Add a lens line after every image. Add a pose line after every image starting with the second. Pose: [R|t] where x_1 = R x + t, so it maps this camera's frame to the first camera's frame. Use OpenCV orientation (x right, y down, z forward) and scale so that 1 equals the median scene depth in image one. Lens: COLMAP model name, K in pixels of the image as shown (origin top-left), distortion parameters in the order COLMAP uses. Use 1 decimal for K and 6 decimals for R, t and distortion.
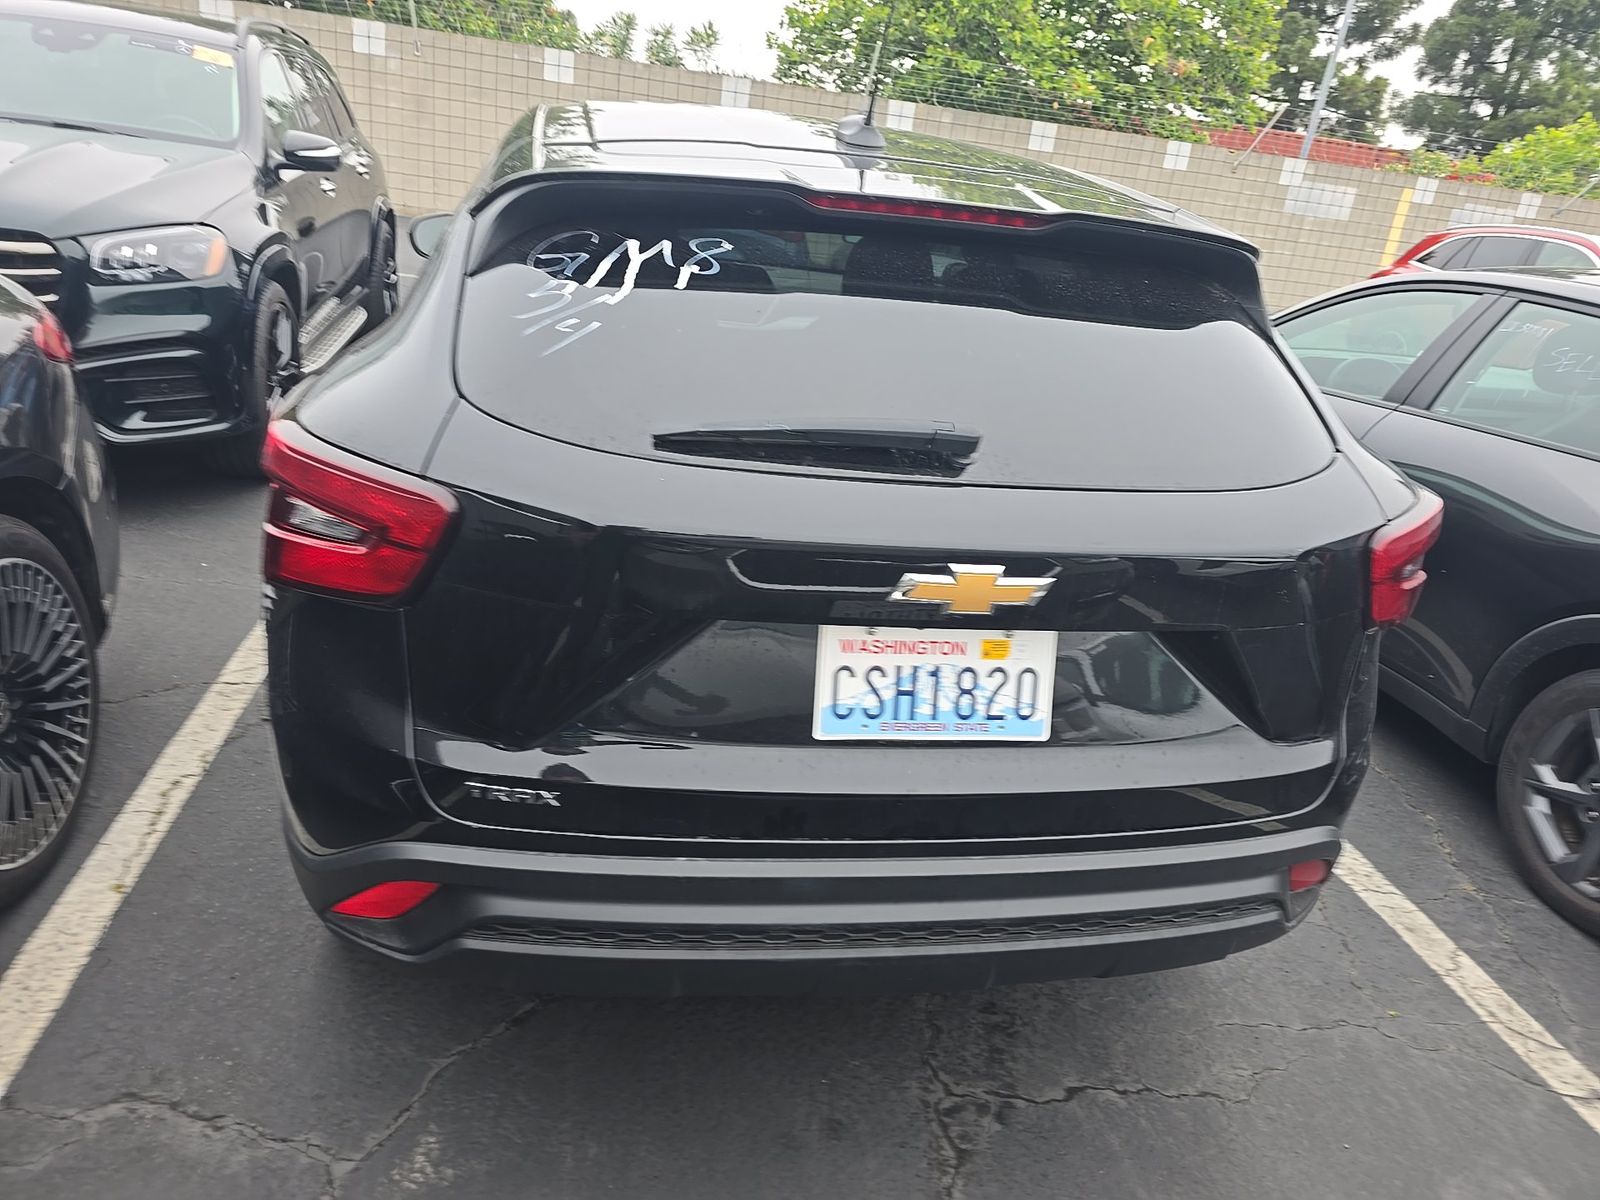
lens RADIAL K [[1102.2, 0, 786.0], [0, 1102.2, 623.2], [0, 0, 1]] dist [0.057713, -0.038258]
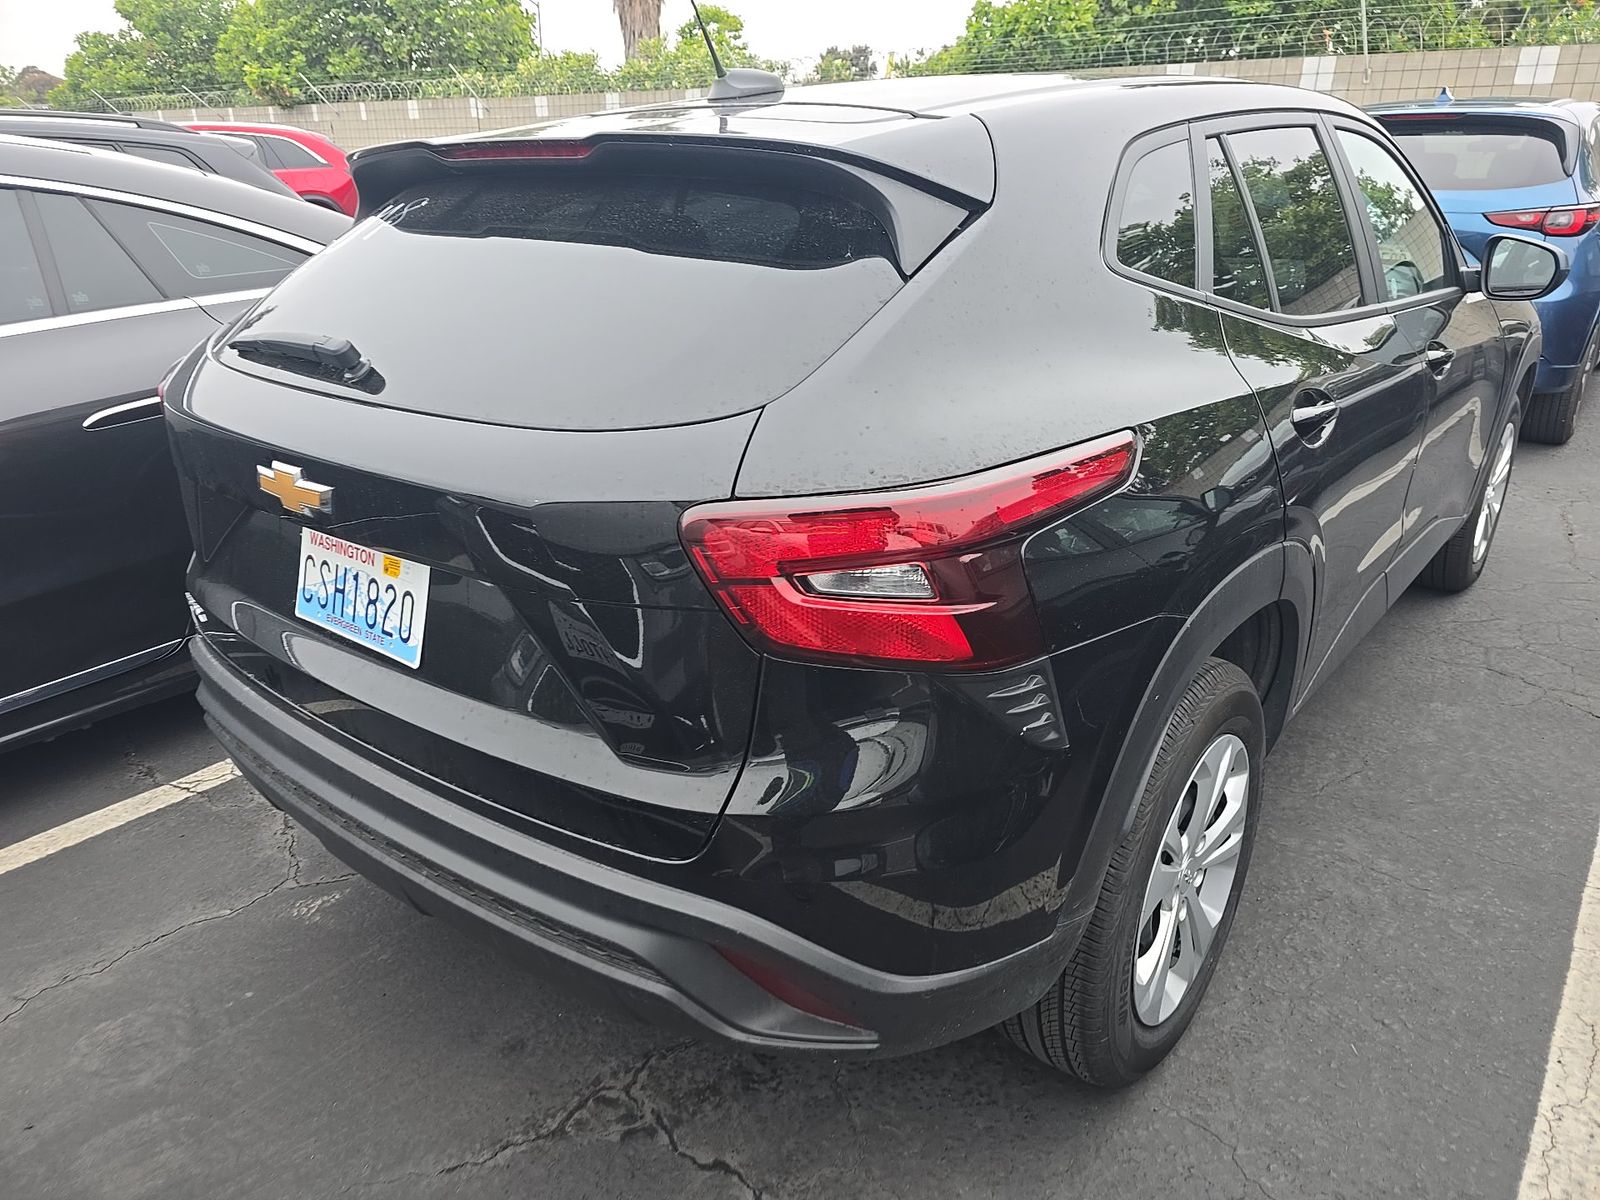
lens RADIAL K [[1102.1, 0, 800.3], [0, 1102.1, 630.1], [0, 0, 1]] dist [0.049099, -0.042114]
pose [[0.640600, 0.189253, -0.744187, 0.854507], [-0.219105, 0.973912, 0.059067, -0.044153], [0.735952, 0.125217, 0.665354, 0.427165]]
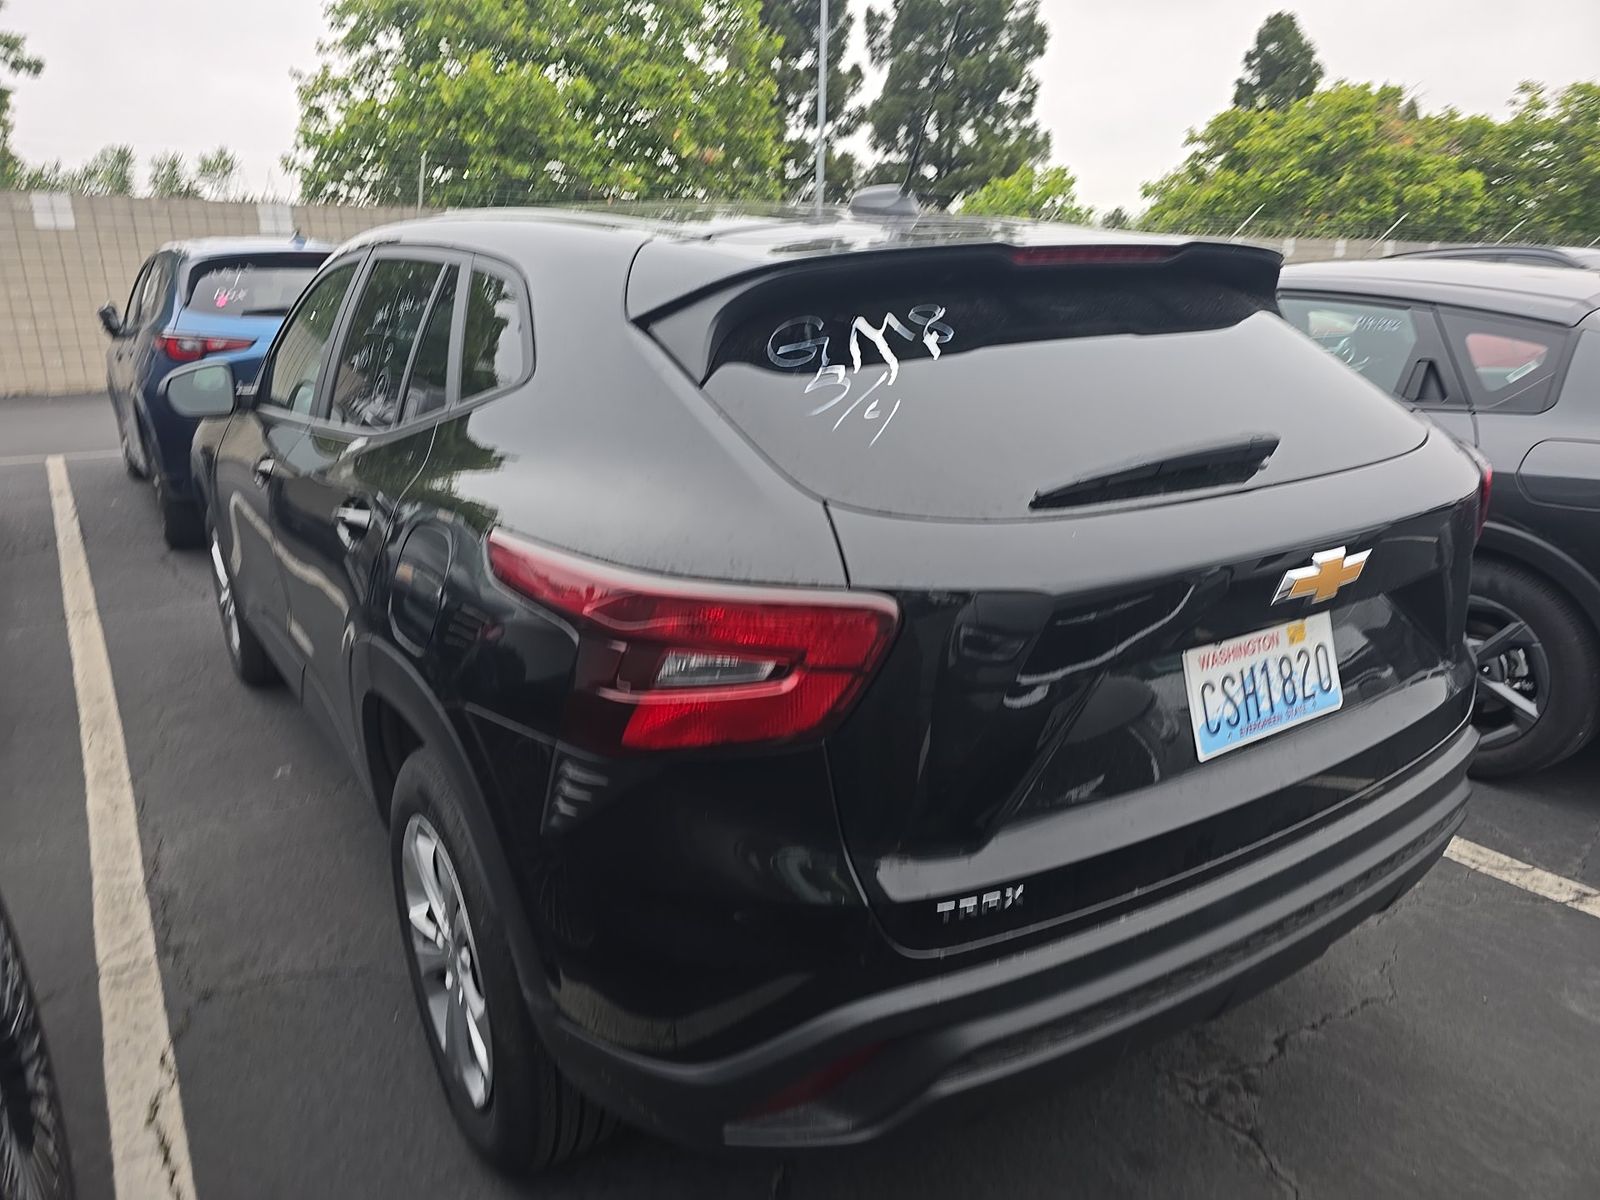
lens RADIAL K [[1102.1, 0, 800.3], [0, 1102.1, 630.1], [0, 0, 1]] dist [0.049099, -0.042114]
pose [[0.907707, -0.236549, 0.346573, -0.434371], [0.259755, 0.965438, -0.021376, -0.057368], [-0.329539, 0.109427, 0.937779, 0.109532]]
